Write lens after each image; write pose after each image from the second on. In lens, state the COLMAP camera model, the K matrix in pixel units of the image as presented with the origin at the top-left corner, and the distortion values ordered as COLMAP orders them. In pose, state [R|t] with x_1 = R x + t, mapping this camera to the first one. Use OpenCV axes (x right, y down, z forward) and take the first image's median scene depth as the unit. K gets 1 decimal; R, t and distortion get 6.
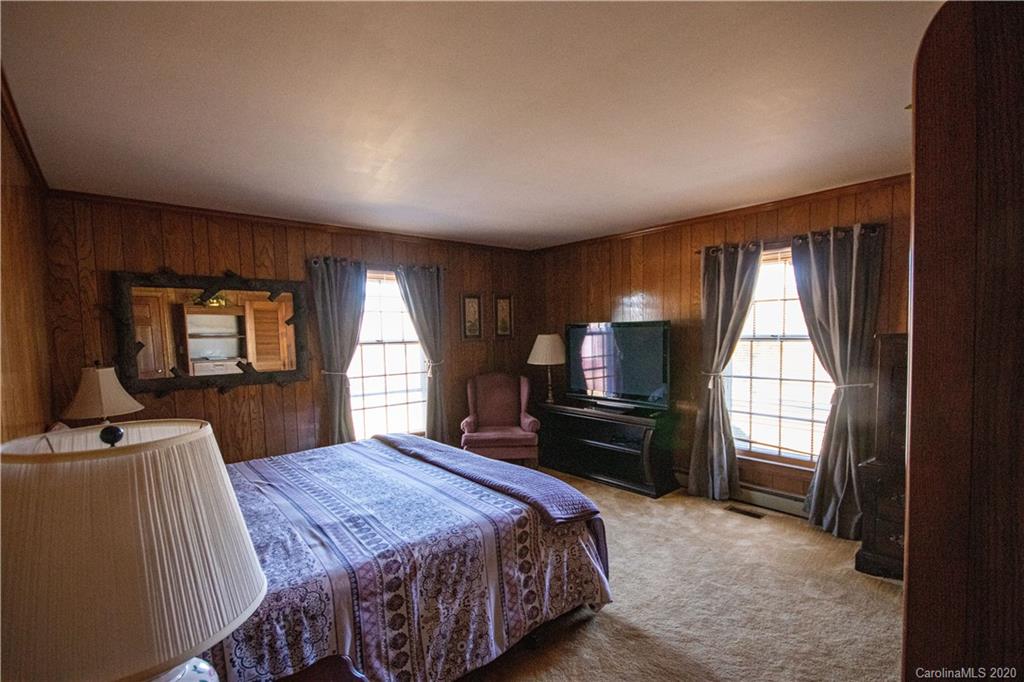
lens RADIAL K [[471.2, 0, 518.7], [0, 471.2, 361.9], [0, 0, 1]] dist [-0.002442, -0.001402]
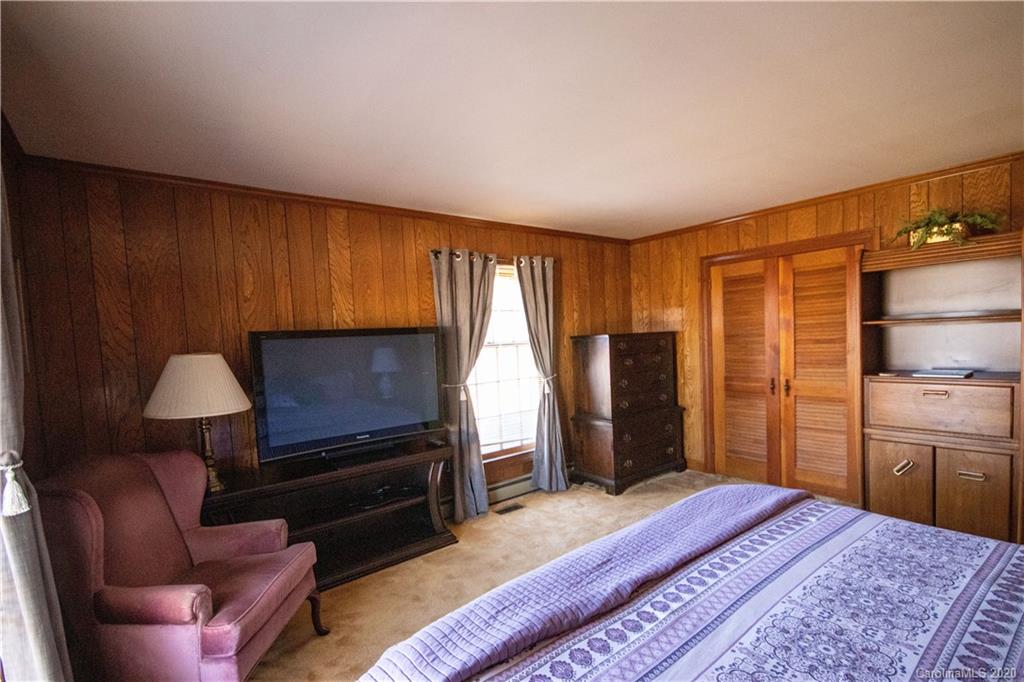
lens RADIAL K [[471.2, 0, 518.7], [0, 471.2, 361.9], [0, 0, 1]] dist [-0.002442, -0.001402]
pose [[0.036192, -0.032749, 0.998808, -0.568570], [0.106361, 0.993912, 0.028734, -0.037434], [-0.993669, 0.105194, 0.039455, 0.912096]]
